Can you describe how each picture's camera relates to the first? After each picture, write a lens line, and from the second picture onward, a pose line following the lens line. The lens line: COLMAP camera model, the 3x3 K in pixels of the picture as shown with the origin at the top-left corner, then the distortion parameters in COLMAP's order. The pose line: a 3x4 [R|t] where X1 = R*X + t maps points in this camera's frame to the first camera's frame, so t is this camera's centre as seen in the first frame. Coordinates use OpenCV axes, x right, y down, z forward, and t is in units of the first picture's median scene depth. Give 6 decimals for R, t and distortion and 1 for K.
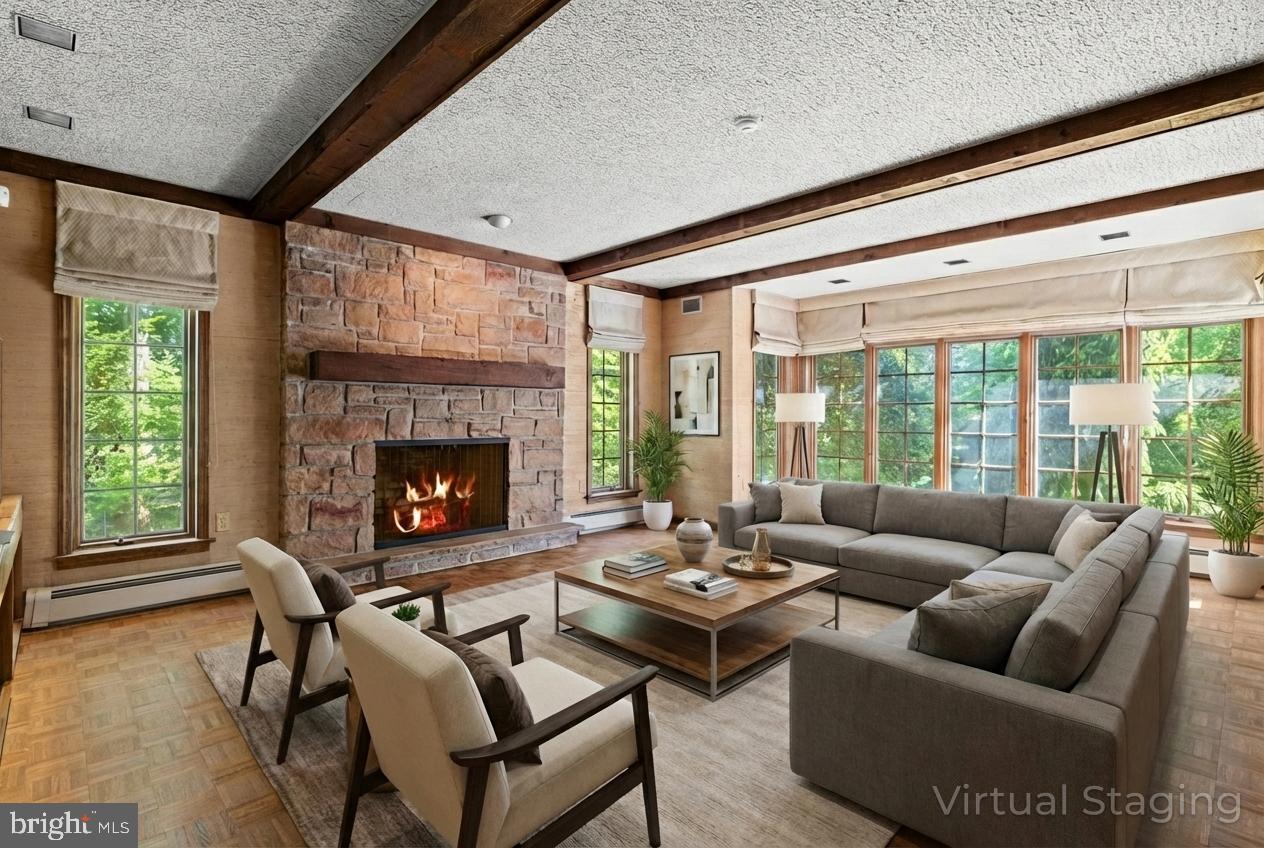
lens RADIAL K [[598.3, 0, 630.8], [0, 598.3, 417.5], [0, 0, 1]] dist [-0.003738, 0.000226]
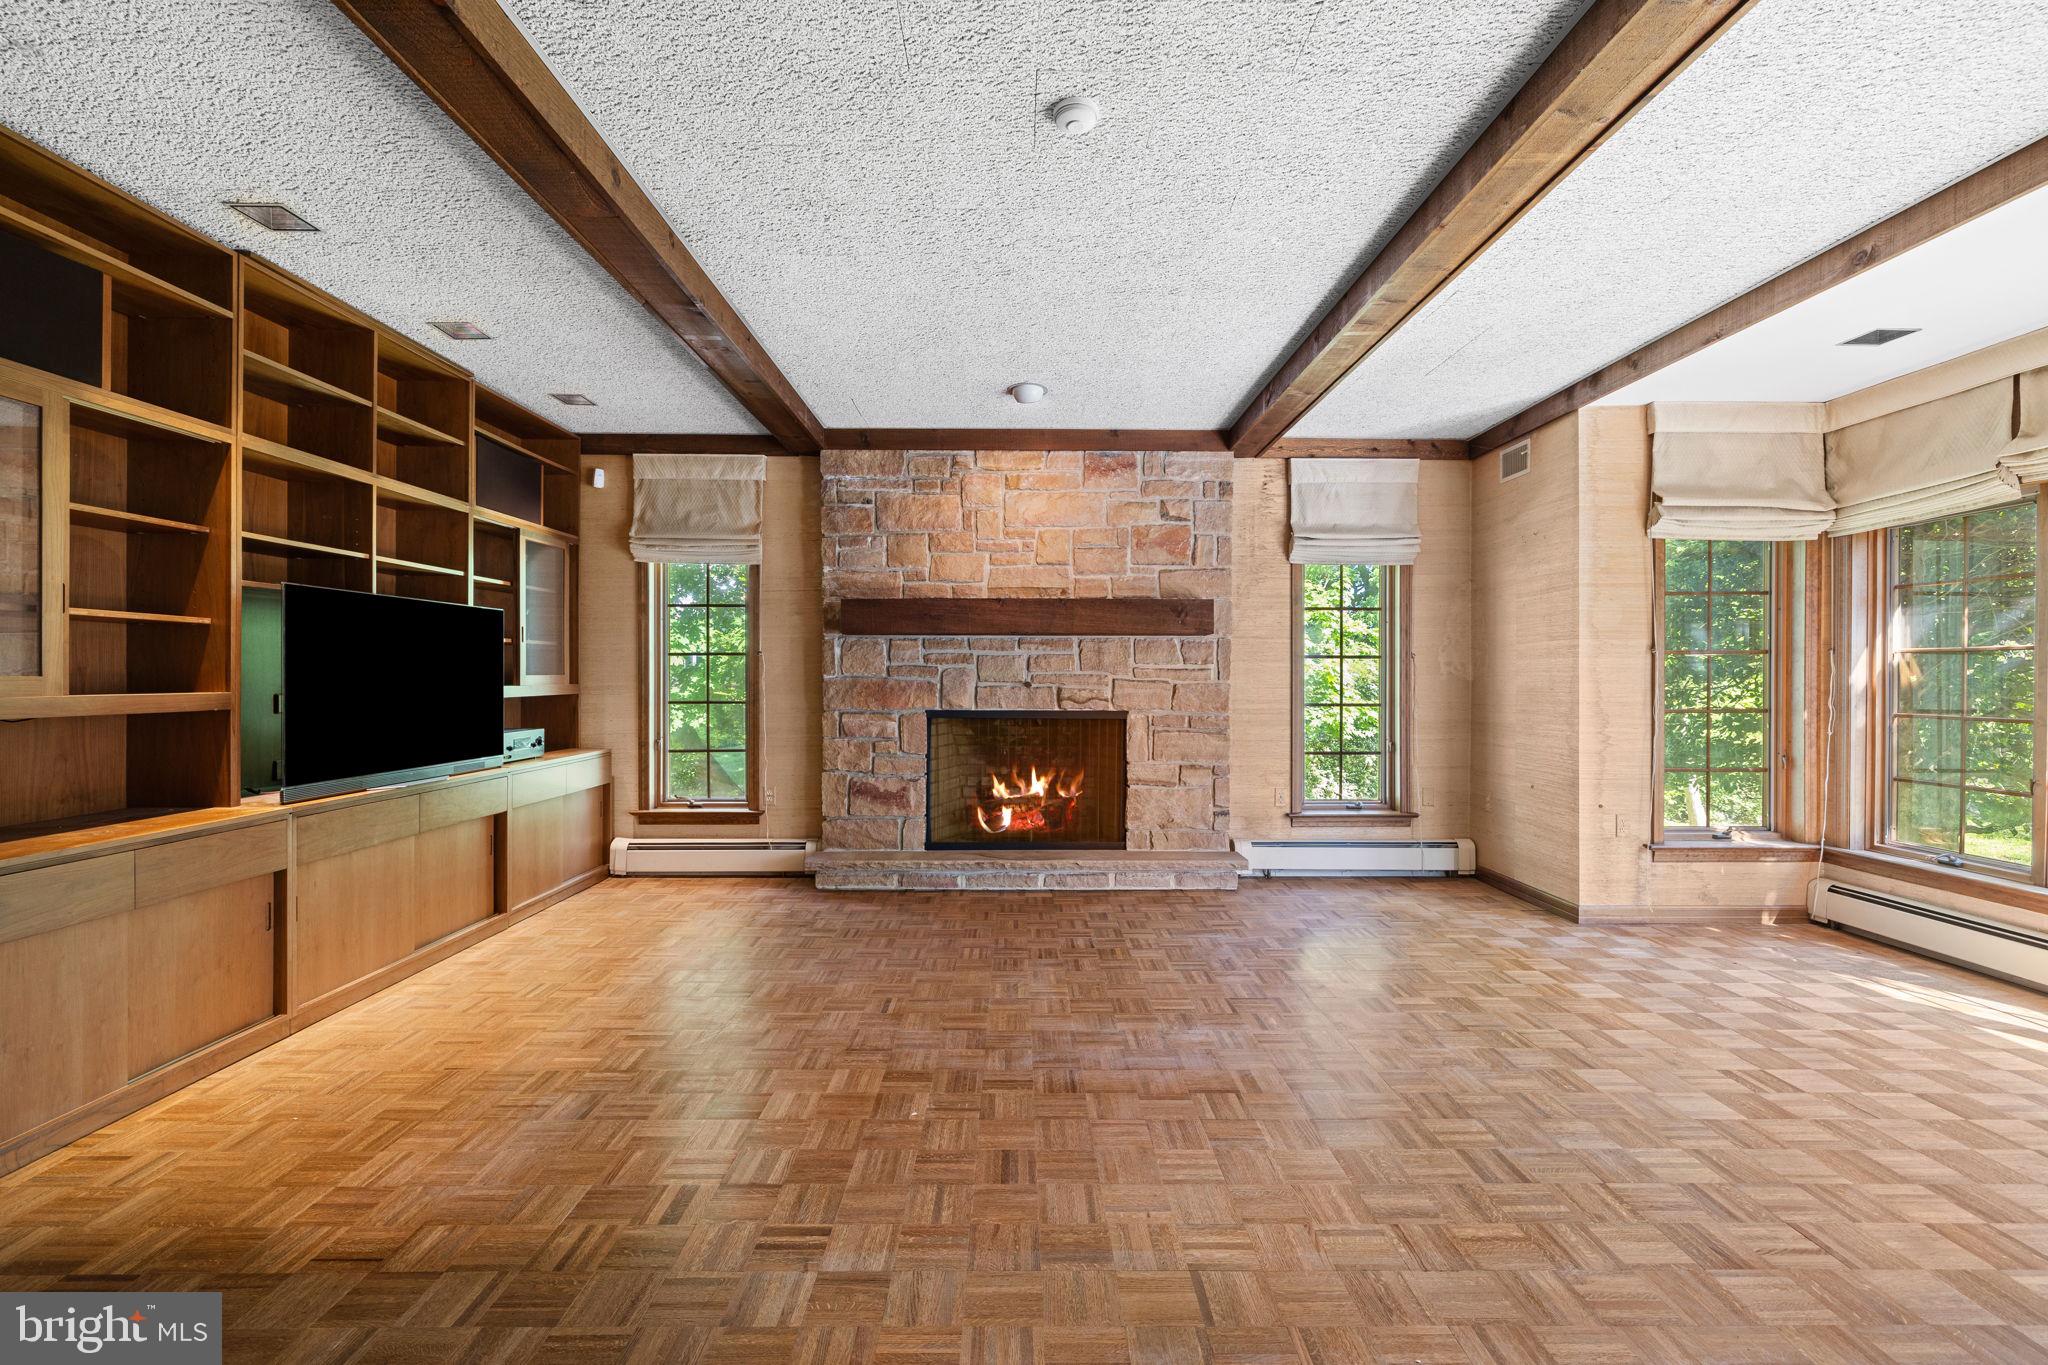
lens RADIAL K [[859.6, 0, 1032.2], [0, 859.6, 684.2], [0, 0, 1]] dist [-0.000096, 0.000612]
pose [[0.731545, 0.003095, -0.681786, 0.390143], [-0.004048, 0.999992, 0.000196, 0.004208], [0.681781, 0.002617, 0.731551, 0.243292]]
